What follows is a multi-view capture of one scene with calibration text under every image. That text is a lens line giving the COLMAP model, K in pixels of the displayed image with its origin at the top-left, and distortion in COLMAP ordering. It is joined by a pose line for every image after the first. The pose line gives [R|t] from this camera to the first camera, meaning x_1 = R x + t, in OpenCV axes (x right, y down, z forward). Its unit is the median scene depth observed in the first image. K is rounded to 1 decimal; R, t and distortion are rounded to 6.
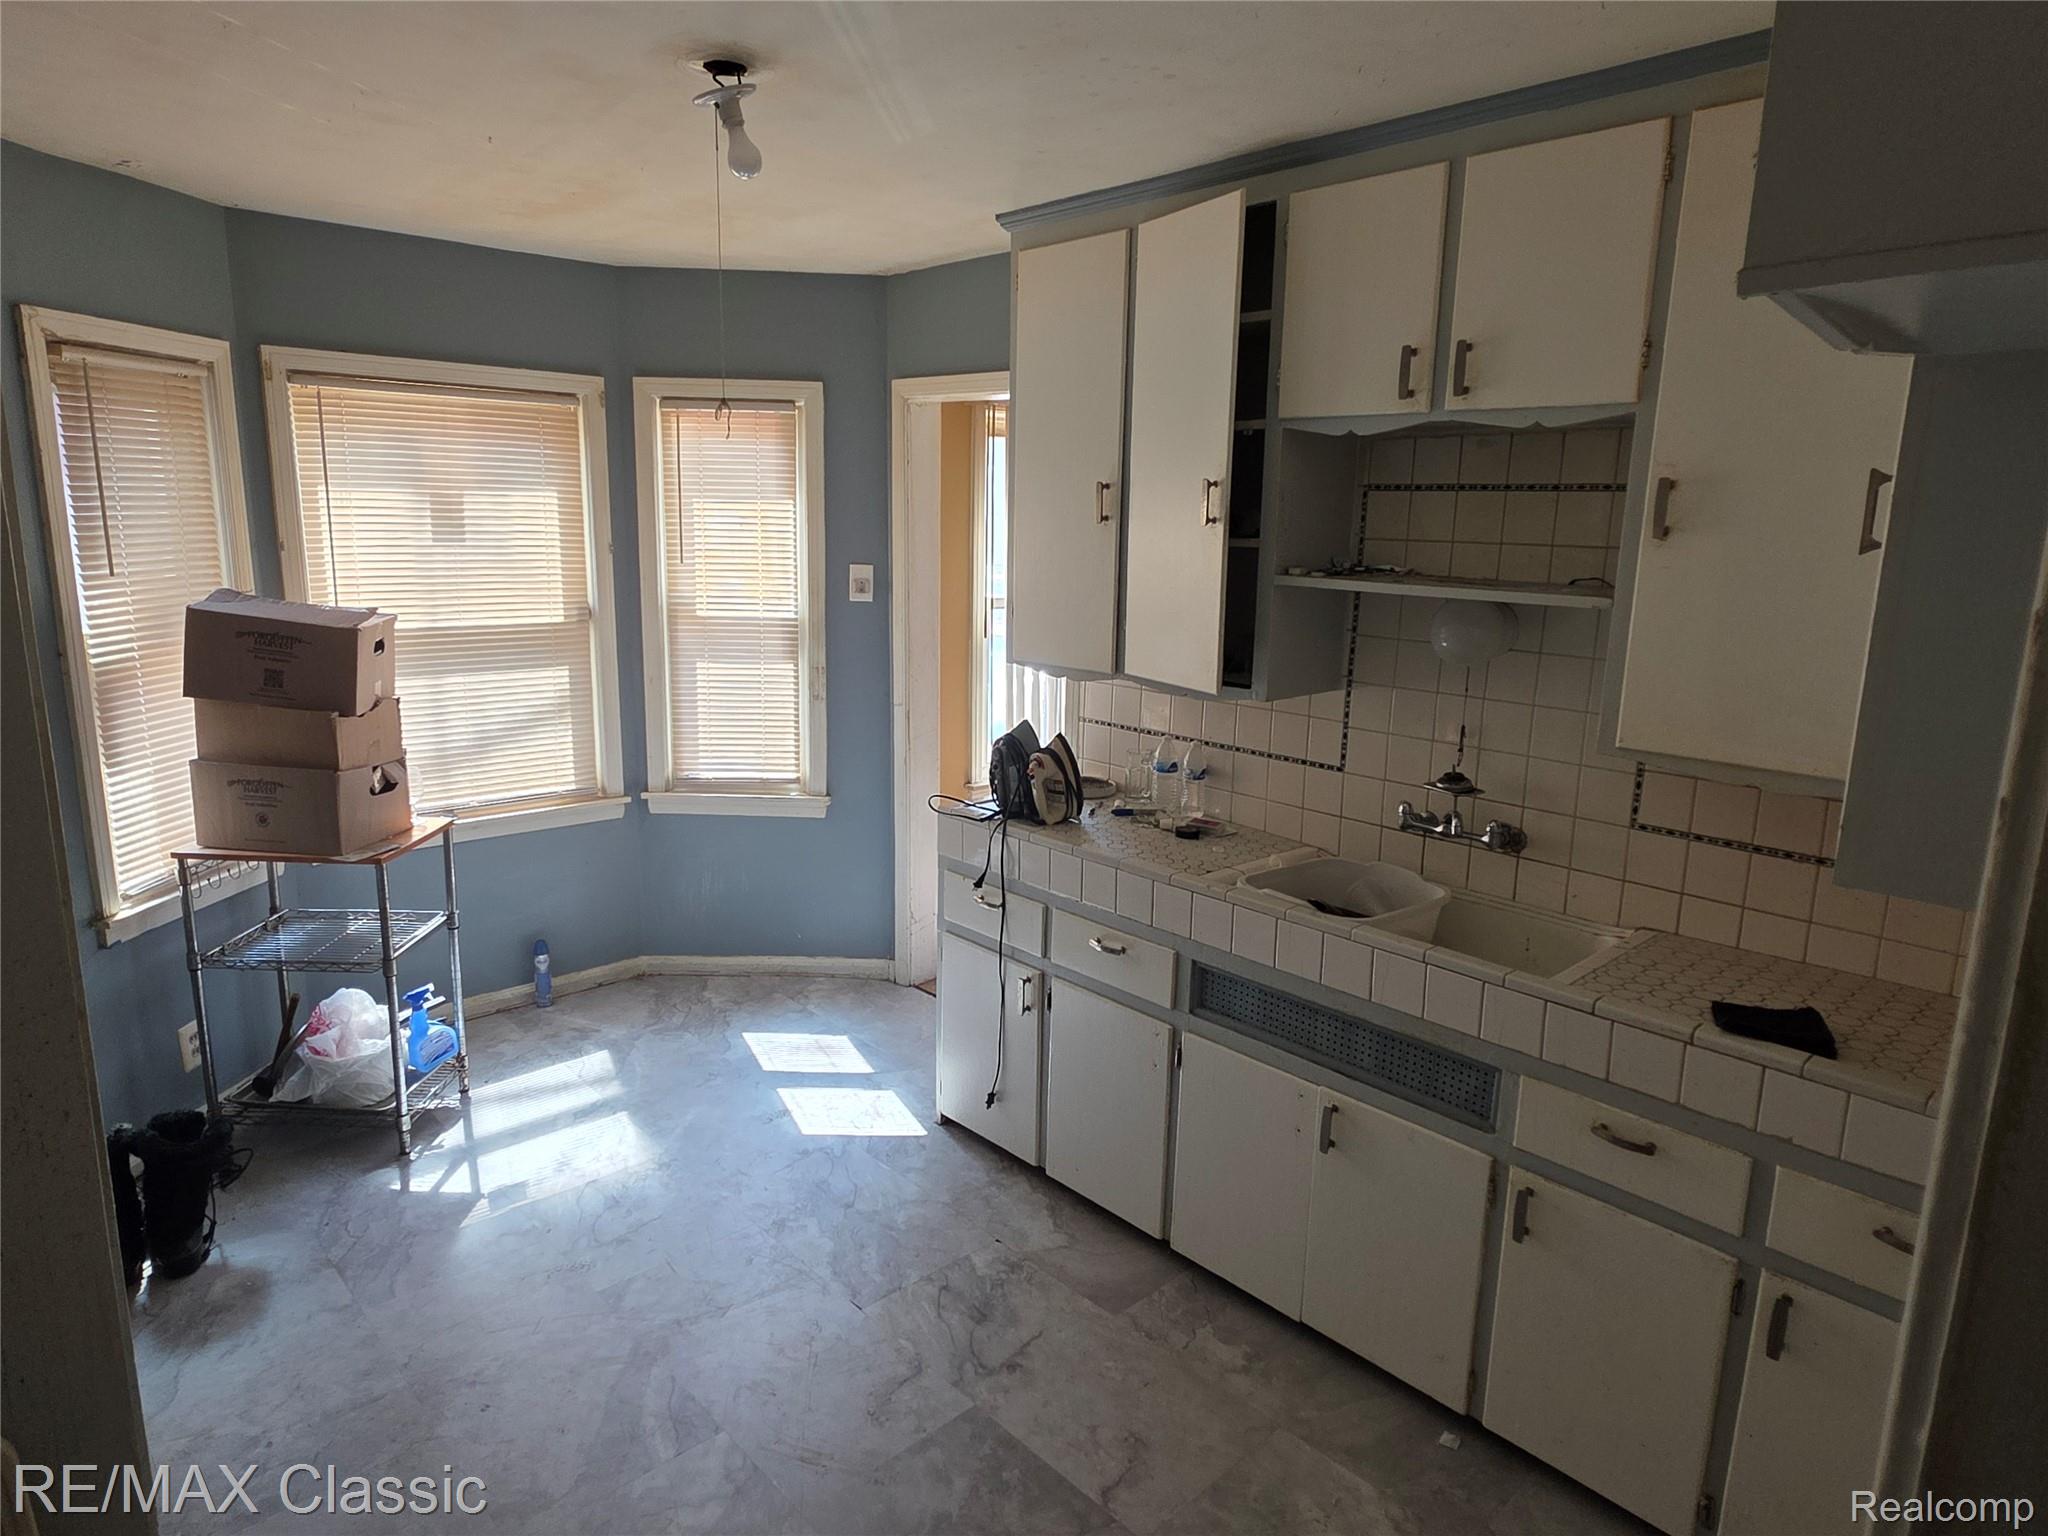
lens RADIAL K [[1236.6, 0, 1016.8], [0, 1236.6, 763.4], [0, 0, 1]] dist [0.009037, -0.004496]
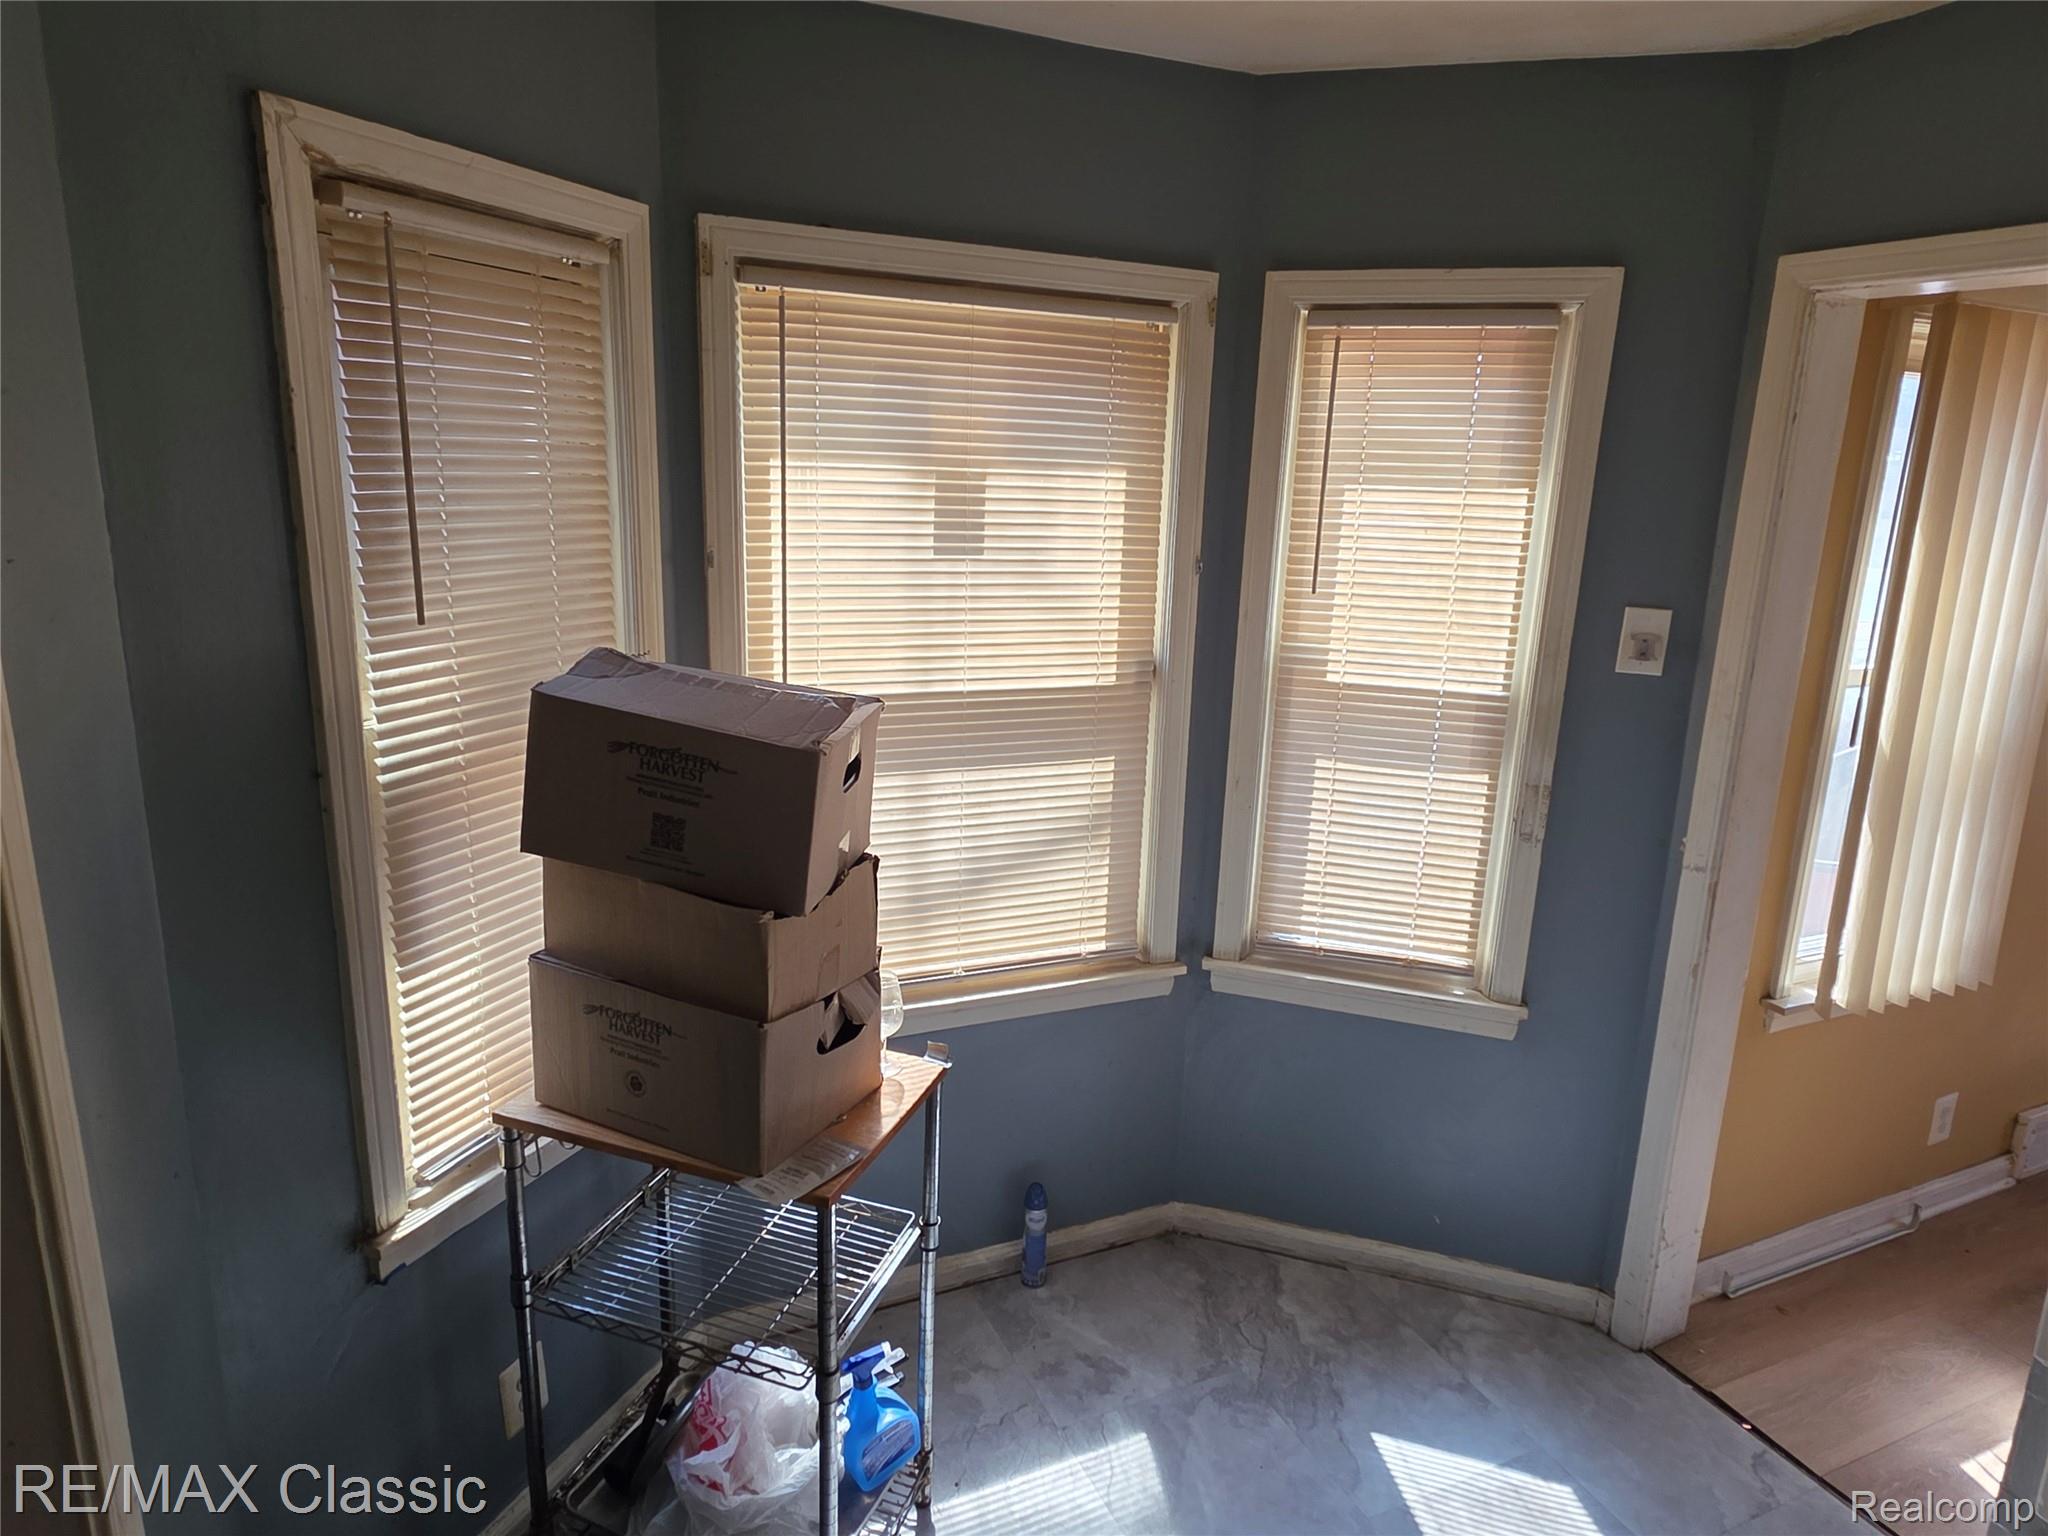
lens RADIAL K [[1291.7, 0, 1026.5], [0, 1291.7, 784.9], [0, 0, 1]] dist [0.017007, -0.001102]
pose [[0.950135, 0.083647, -0.300411, -0.257010], [-0.074847, 0.996364, 0.040705, -0.106416], [0.302724, -0.016191, 0.952941, 0.460858]]
